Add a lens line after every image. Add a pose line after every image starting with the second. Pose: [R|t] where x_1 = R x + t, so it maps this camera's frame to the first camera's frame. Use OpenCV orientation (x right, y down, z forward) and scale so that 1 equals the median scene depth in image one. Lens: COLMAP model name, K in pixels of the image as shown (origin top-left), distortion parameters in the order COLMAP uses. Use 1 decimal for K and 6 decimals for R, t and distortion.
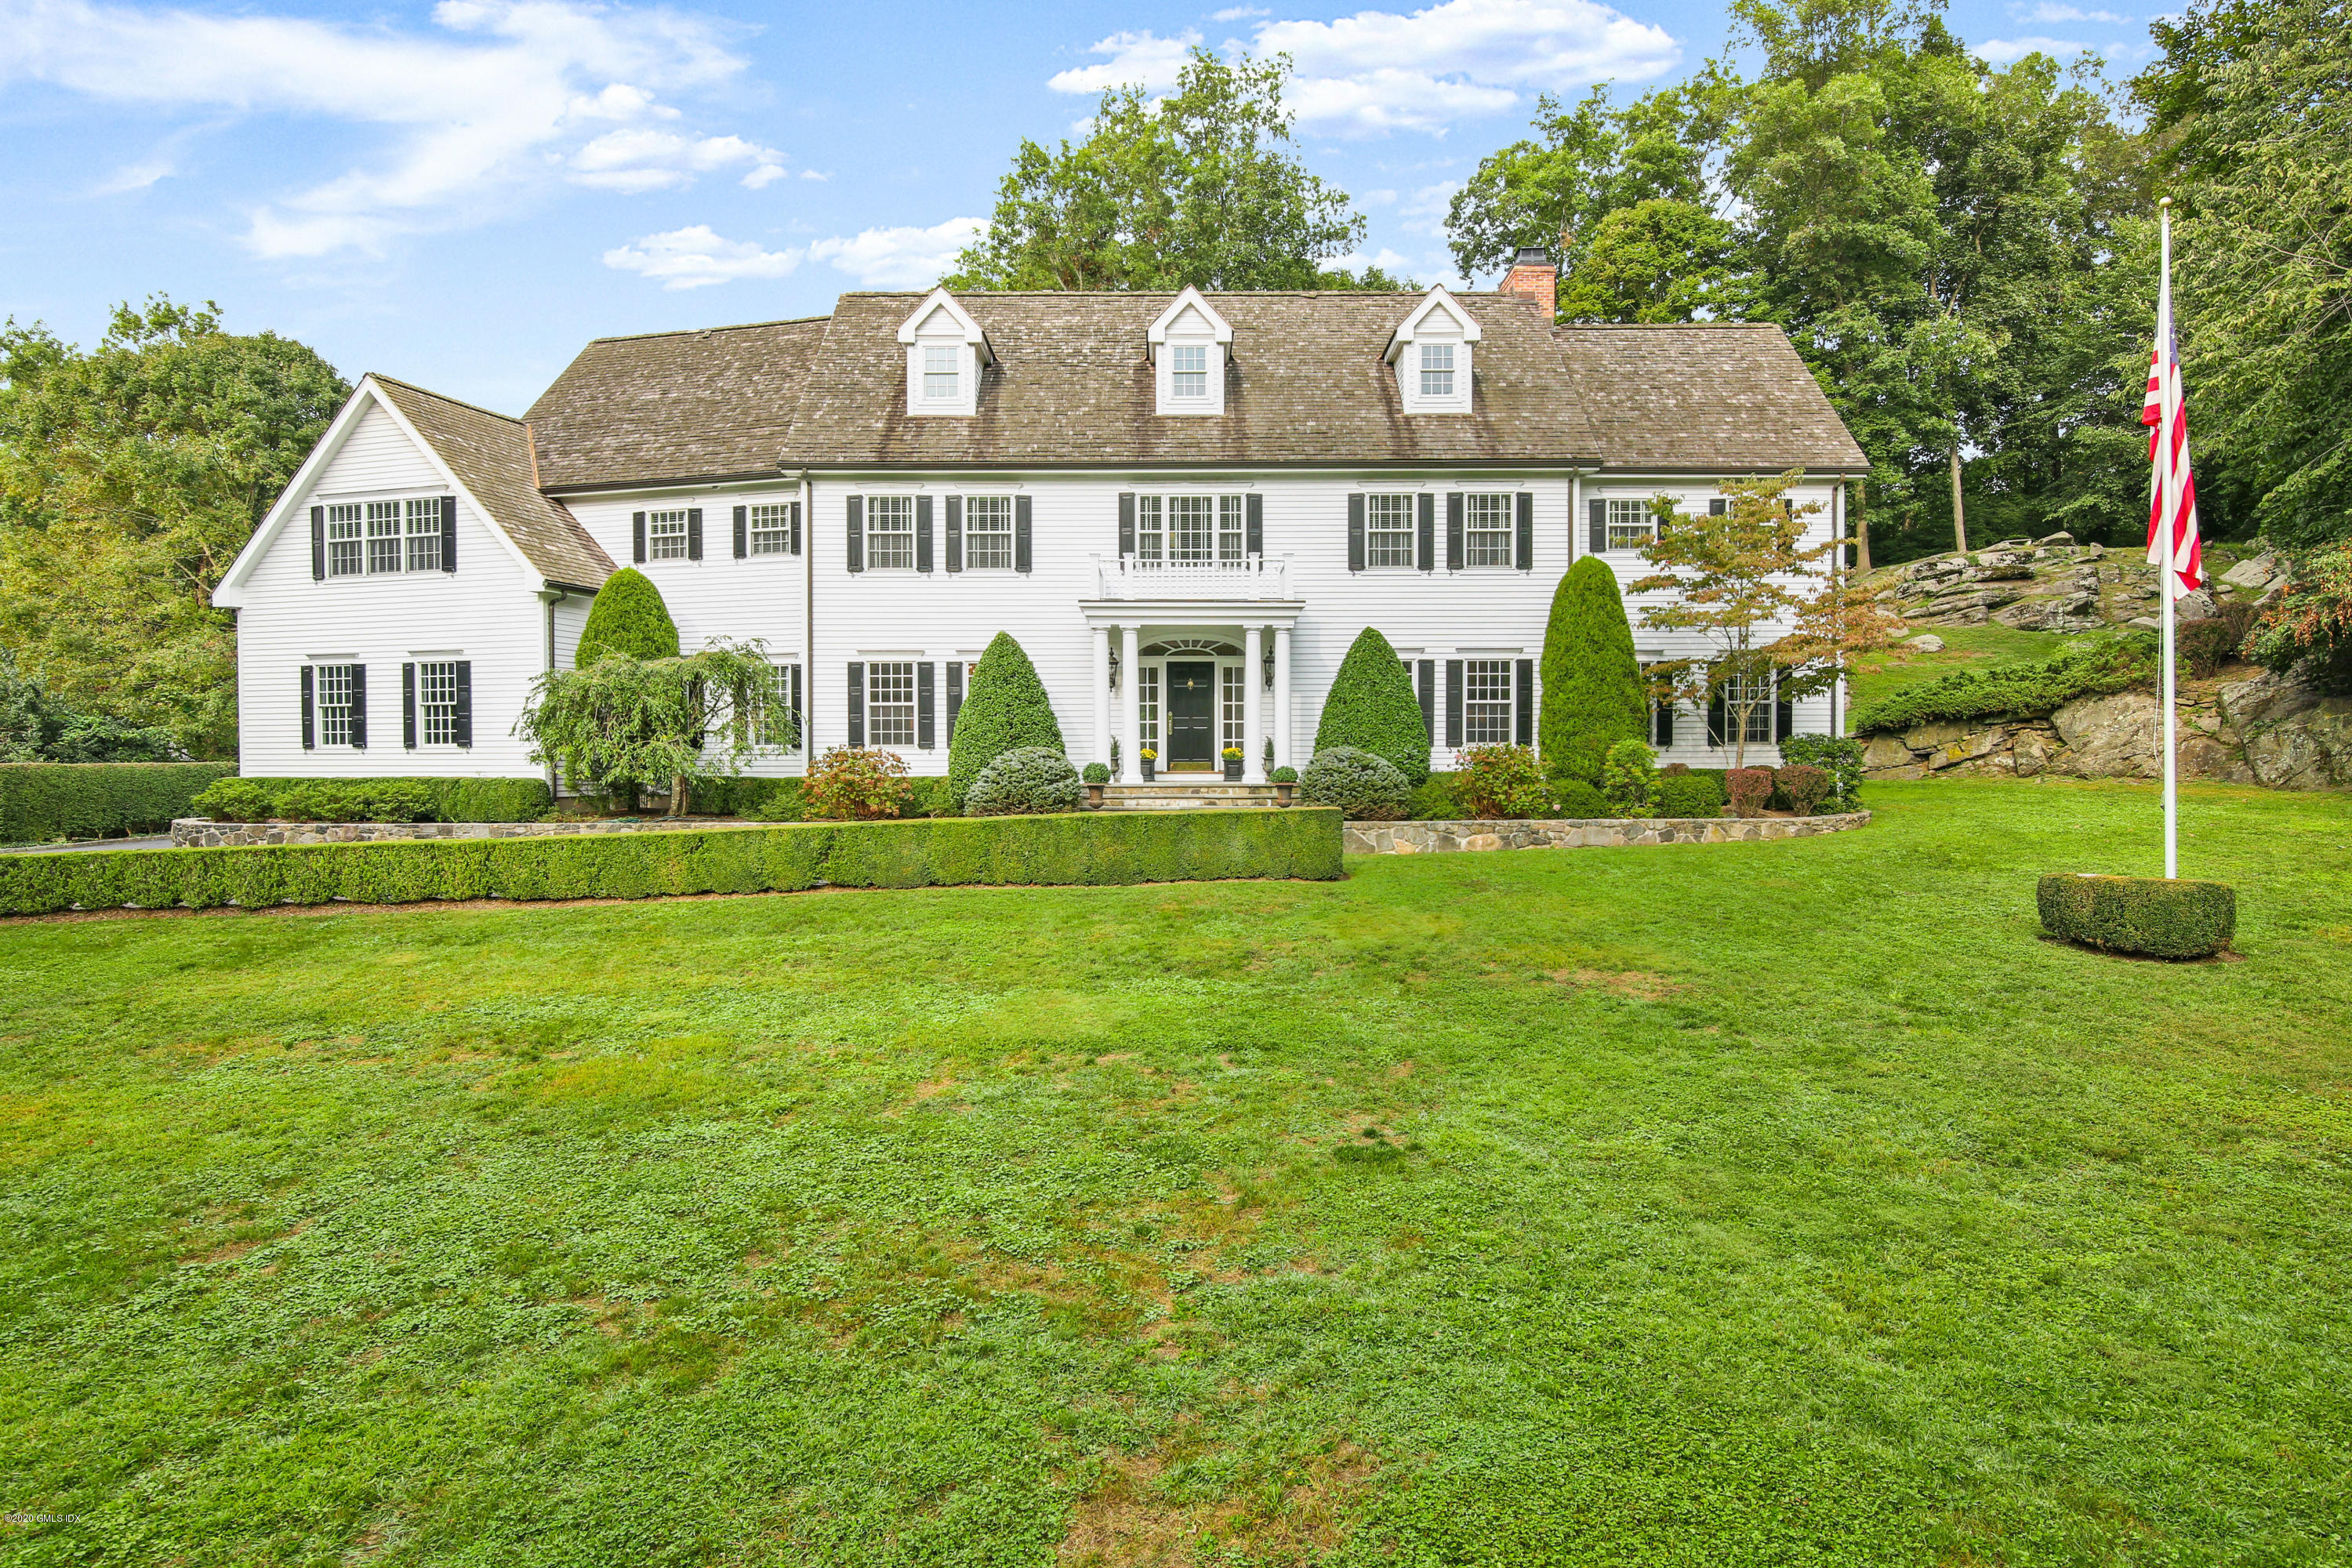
lens RADIAL K [[1383.4, 0, 1176.0], [0, 1383.4, 784.0], [0, 0, 1]] dist [-0.006092, -0.002717]
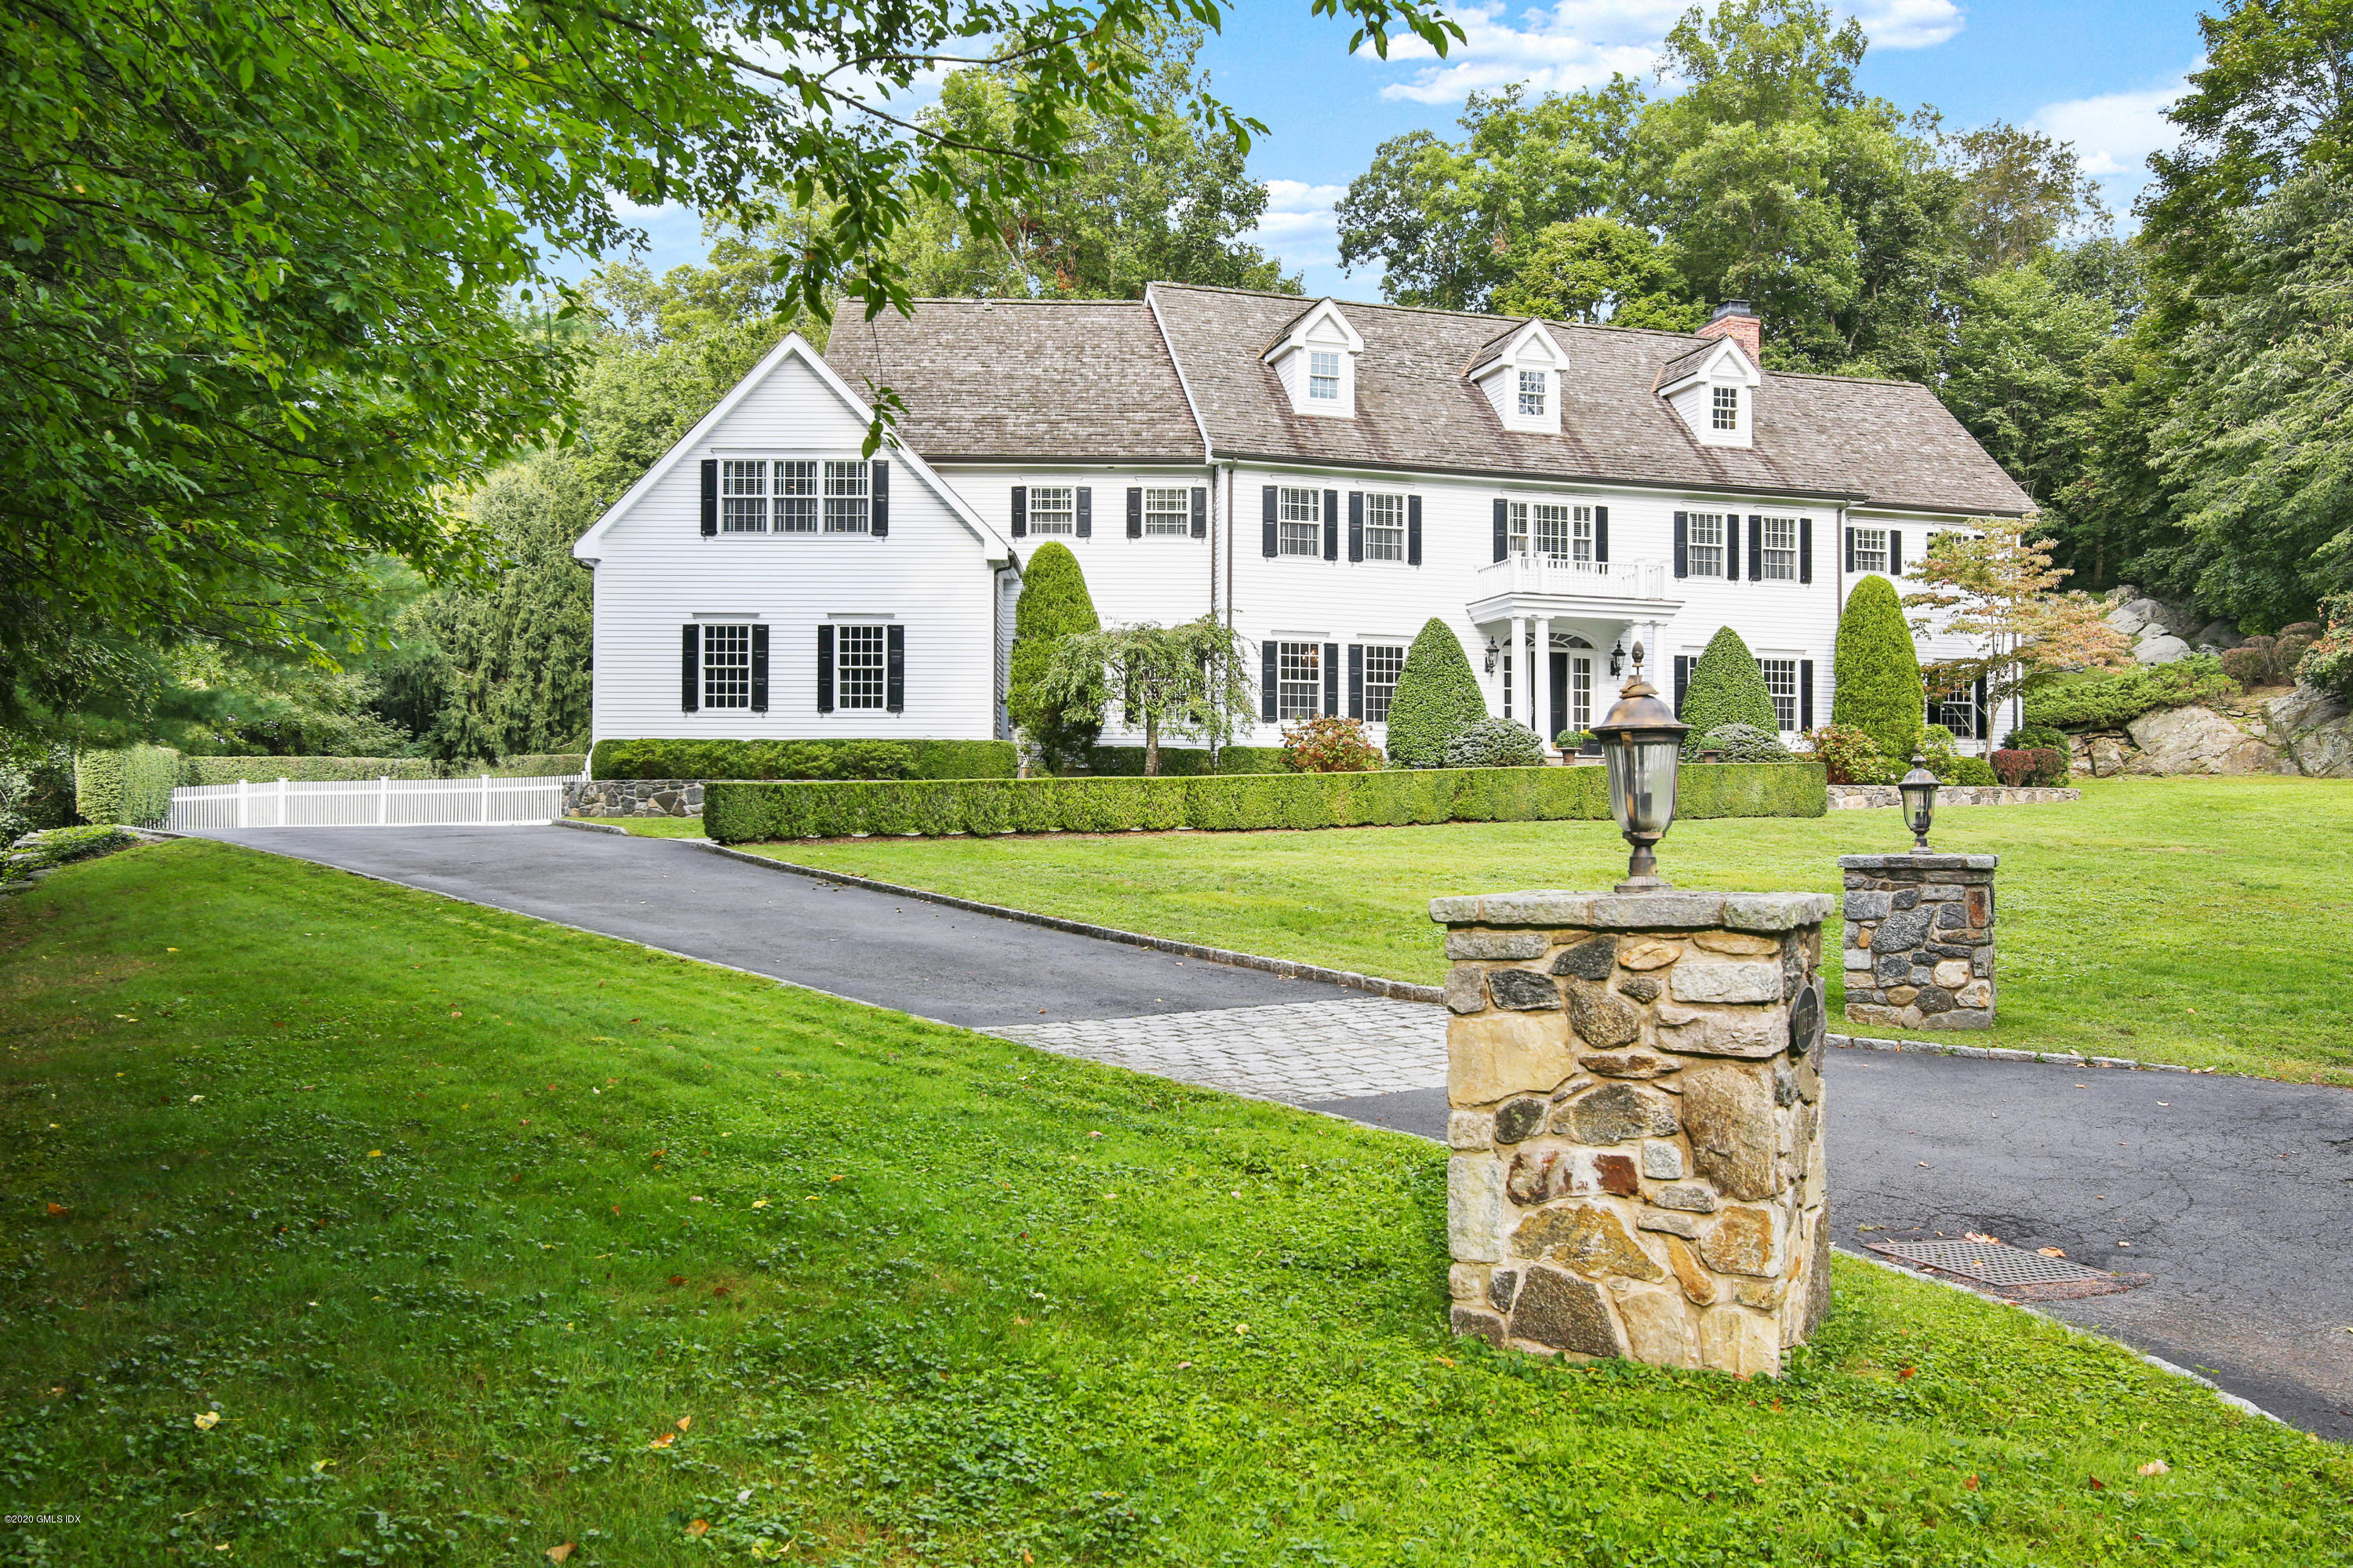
lens RADIAL K [[1880.7, 0, 1176.5], [0, 1880.7, 784.0], [0, 0, 1]] dist [0.005454, -0.001607]
pose [[0.953531, 0.014532, 0.300944, -0.718083], [0.000184, 0.998808, -0.048812, 0.090305], [-0.301295, 0.046599, 0.952392, -0.343349]]
